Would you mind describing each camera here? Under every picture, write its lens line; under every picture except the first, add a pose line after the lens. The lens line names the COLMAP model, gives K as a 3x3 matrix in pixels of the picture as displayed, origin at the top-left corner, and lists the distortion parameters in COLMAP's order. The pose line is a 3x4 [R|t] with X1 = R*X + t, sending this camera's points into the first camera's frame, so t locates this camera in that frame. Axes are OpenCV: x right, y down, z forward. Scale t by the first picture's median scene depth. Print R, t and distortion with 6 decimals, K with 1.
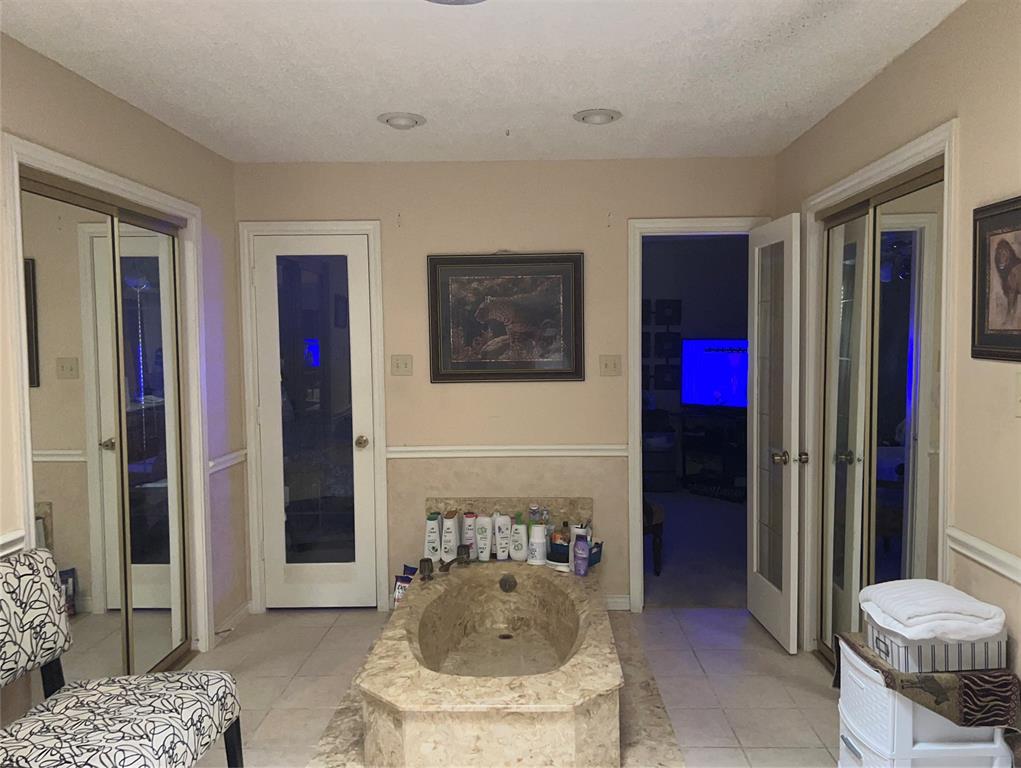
lens RADIAL K [[812.4, 0, 511.8], [0, 812.4, 386.7], [0, 0, 1]] dist [0.015247, -0.001322]
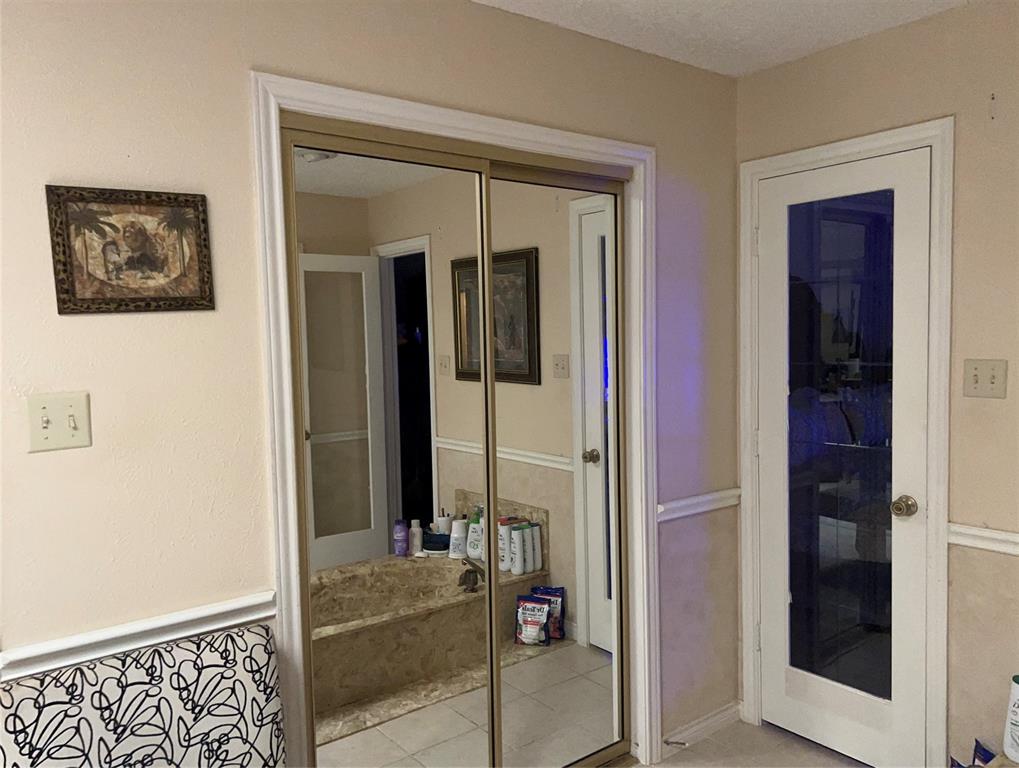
lens RADIAL K [[779.4, 0, 556.9], [0, 779.4, 398.9], [0, 0, 1]] dist [0.066486, -0.034139]
pose [[0.656180, 0.056444, -0.752491, 0.105582], [-0.028237, 0.998337, 0.050262, -0.043357], [0.754076, -0.011733, 0.656682, 0.600623]]
